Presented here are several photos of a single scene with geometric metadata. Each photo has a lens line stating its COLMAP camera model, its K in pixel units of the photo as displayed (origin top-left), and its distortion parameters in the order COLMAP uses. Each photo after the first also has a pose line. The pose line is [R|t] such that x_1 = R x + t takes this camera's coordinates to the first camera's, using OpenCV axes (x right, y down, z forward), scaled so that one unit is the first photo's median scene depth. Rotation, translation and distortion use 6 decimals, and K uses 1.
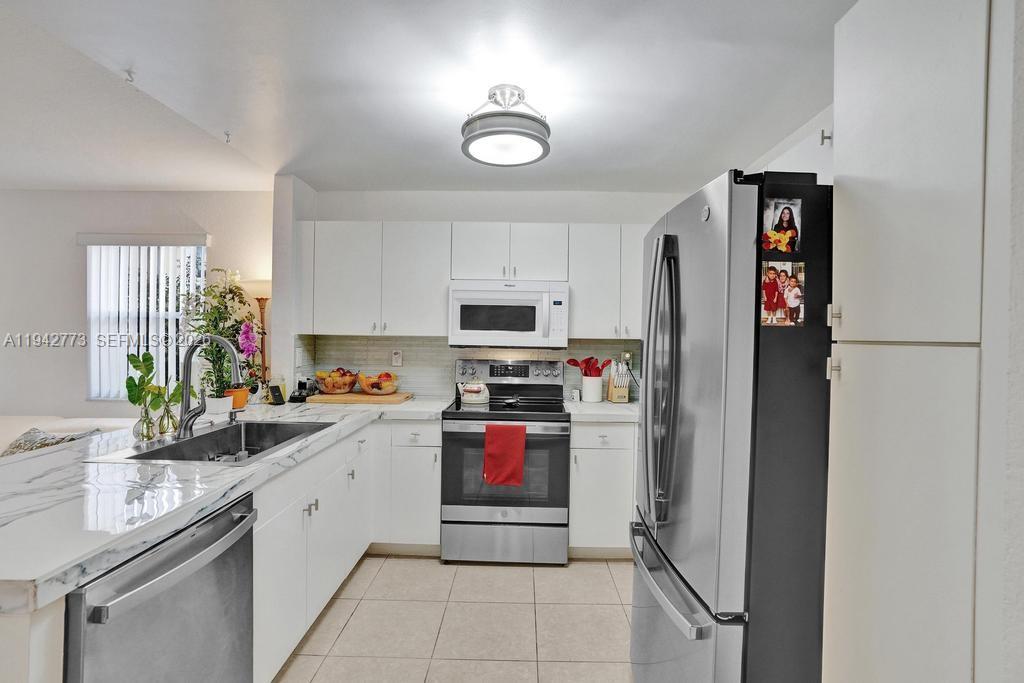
lens RADIAL K [[494.9, 0, 515.9], [0, 494.9, 337.8], [0, 0, 1]] dist [-0.021942, 0.008802]
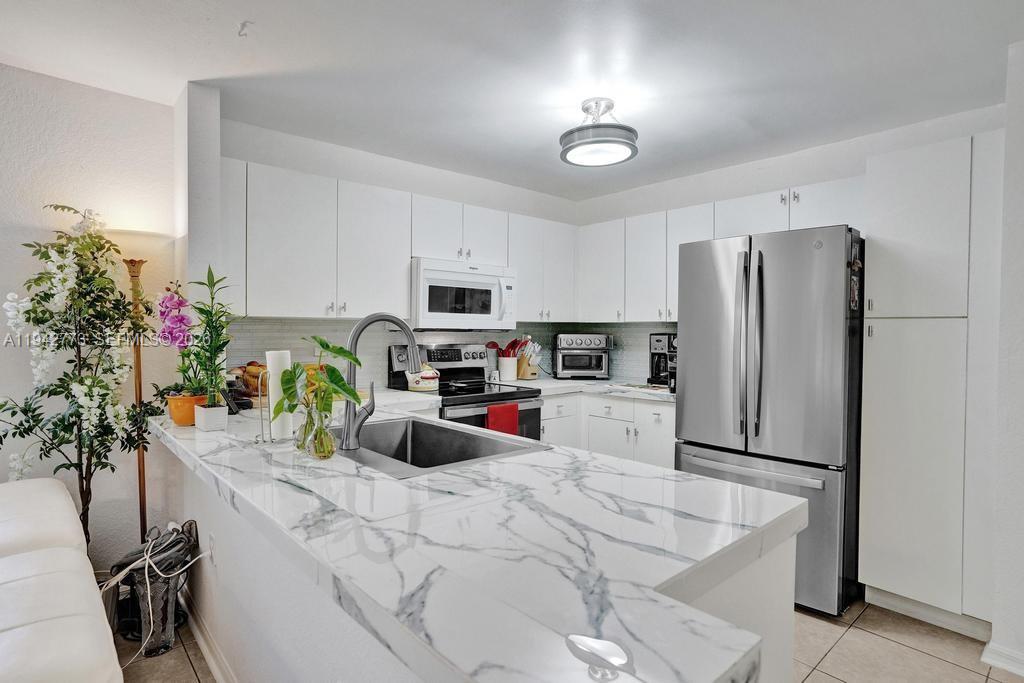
lens RADIAL K [[527.1, 0, 515.5], [0, 527.1, 340.8], [0, 0, 1]] dist [-0.014772, 0.000701]
pose [[0.734993, -0.025004, 0.677613, -0.652582], [0.007283, 0.999553, 0.028984, 0.010196], [-0.678035, -0.016368, 0.734847, 0.158959]]
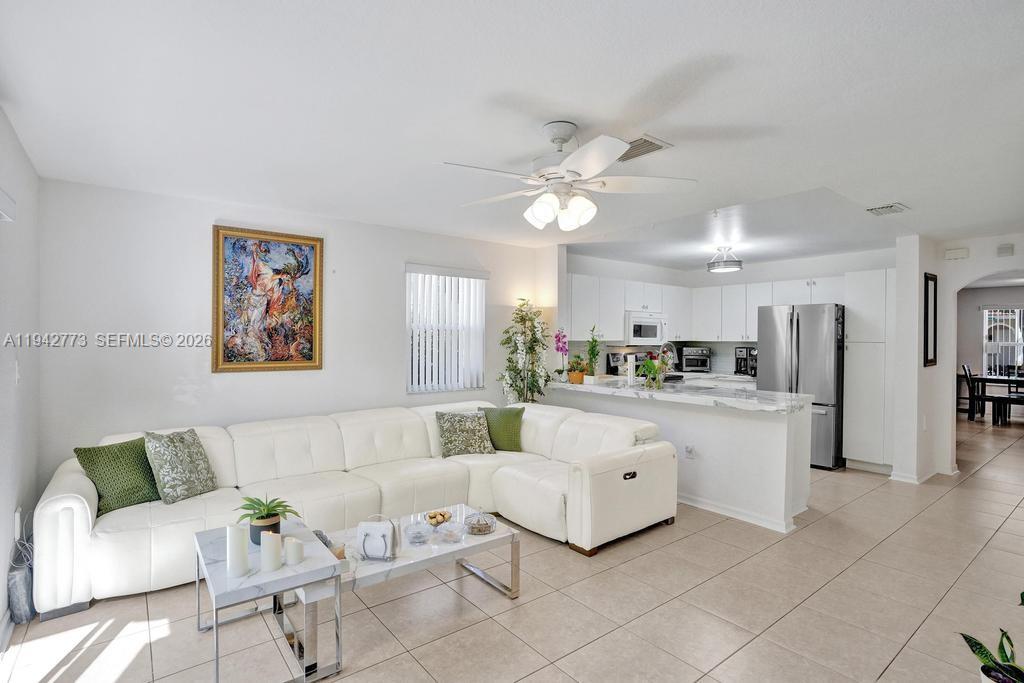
lens RADIAL K [[535.2, 0, 508.8], [0, 535.2, 340.5], [0, 0, 1]] dist [-0.002915, 0.000026]
pose [[0.754683, -0.013202, 0.655956, -1.826467], [0.005274, 0.999887, 0.014057, -0.035652], [-0.656068, -0.007149, 0.754668, -0.253465]]
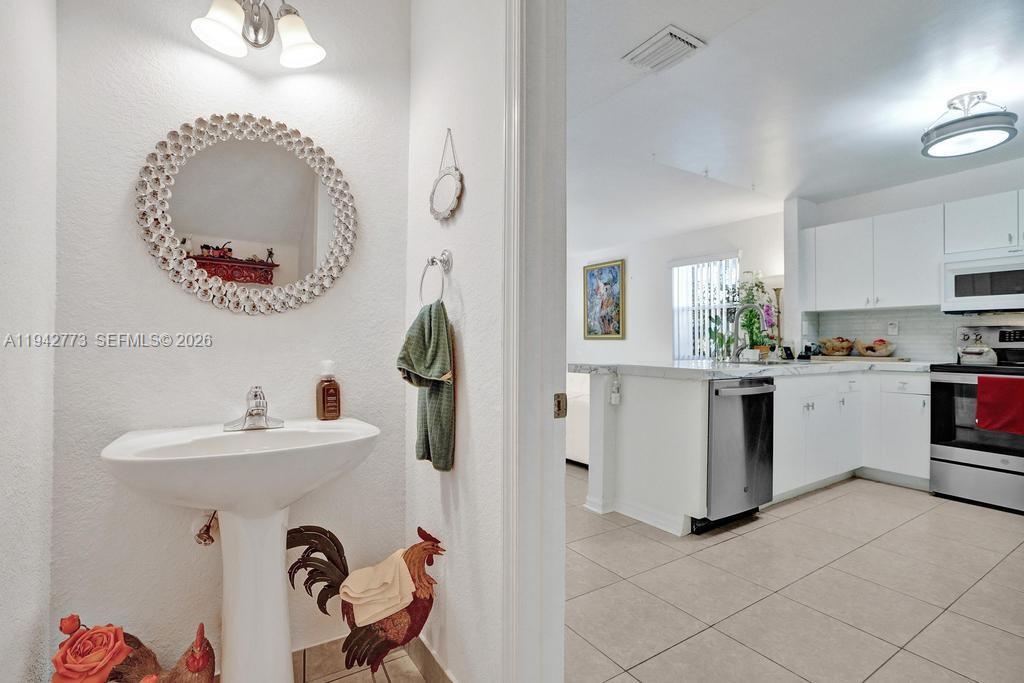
lens RADIAL K [[494.9, 0, 513.5], [0, 494.9, 336.6], [0, 0, 1]] dist [-0.021942, 0.008802]
pose [[0.566237, -0.021358, -0.823965, 0.230708], [0.001423, 0.999688, -0.024936, 0.098397], [0.824241, 0.012947, 0.566091, -0.449659]]
